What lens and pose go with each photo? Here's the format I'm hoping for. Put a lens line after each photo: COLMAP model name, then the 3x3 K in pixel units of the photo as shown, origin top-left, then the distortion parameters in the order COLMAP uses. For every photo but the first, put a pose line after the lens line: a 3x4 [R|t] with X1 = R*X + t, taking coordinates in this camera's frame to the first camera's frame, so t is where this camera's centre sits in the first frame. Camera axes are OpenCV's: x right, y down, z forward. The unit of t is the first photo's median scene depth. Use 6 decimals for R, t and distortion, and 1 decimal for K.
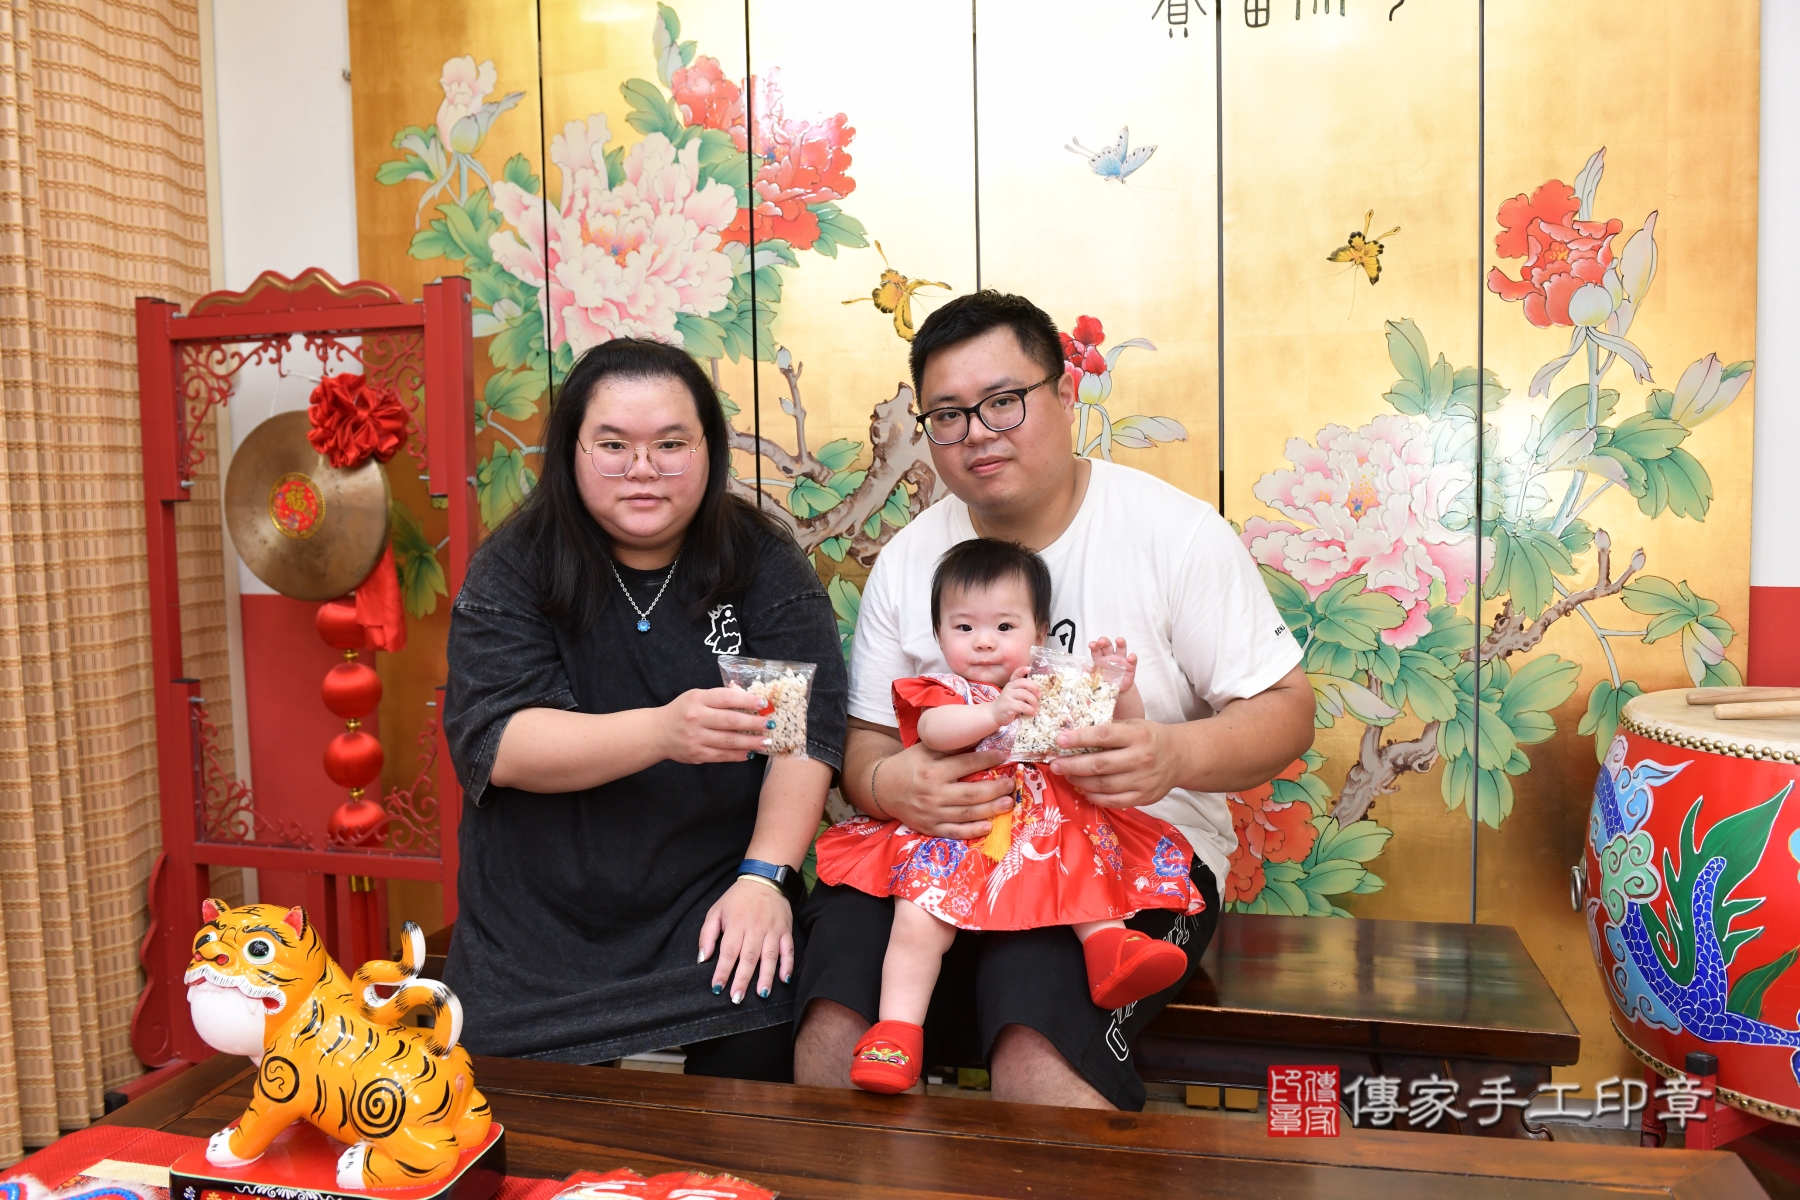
lens RADIAL K [[1388.3, 0, 881.4], [0, 1388.3, 600.8], [0, 0, 1]] dist [-0.030248, -0.002232]
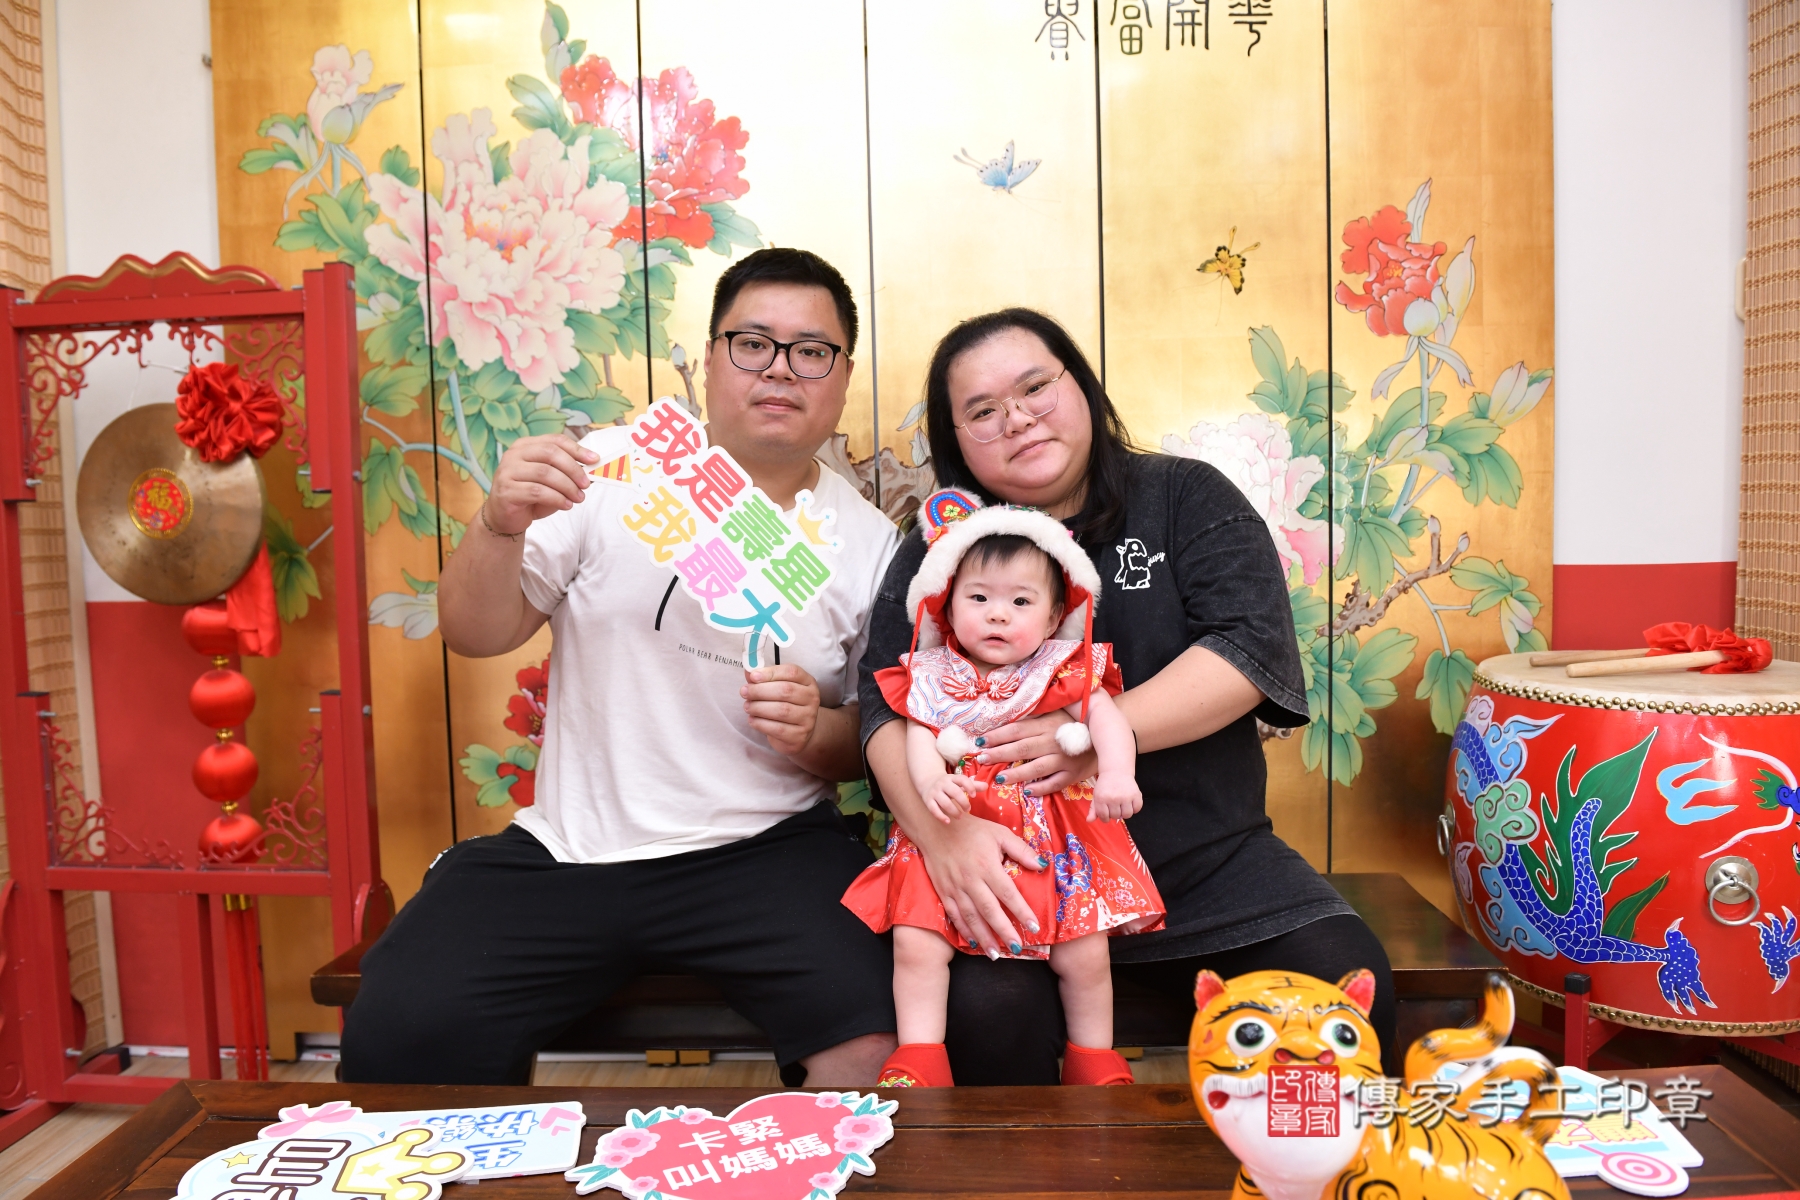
lens RADIAL K [[1225.9, 0, 887.1], [0, 1225.9, 600.9], [0, 0, 1]] dist [-0.052954, -0.002109]
pose [[0.980416, -0.019289, 0.195991, -0.101010], [0.021211, 0.999745, -0.007713, 0.014338], [-0.195792, 0.011719, 0.980575, 0.102209]]
